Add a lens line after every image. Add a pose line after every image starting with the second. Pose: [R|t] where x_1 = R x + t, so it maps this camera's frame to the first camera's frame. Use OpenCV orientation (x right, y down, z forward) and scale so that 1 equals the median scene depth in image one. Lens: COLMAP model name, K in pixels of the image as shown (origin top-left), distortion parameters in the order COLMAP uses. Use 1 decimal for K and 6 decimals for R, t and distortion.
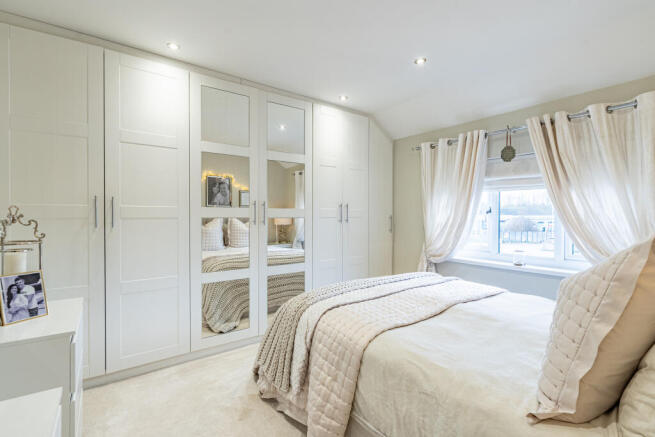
lens RADIAL K [[303.7, 0, 323.9], [0, 303.7, 215.7], [0, 0, 1]] dist [-0.000033, 0.000831]
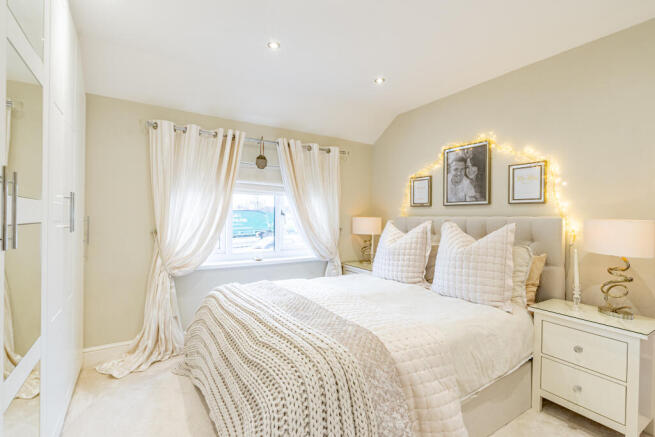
lens RADIAL K [[303.7, 0, 323.9], [0, 303.7, 215.7], [0, 0, 1]] dist [-0.000033, 0.000831]
pose [[0.067228, -0.001719, 0.997736, -0.493635], [0.001280, 0.999998, 0.001637, -0.006637], [-0.997737, 0.001167, 0.067231, 0.688862]]
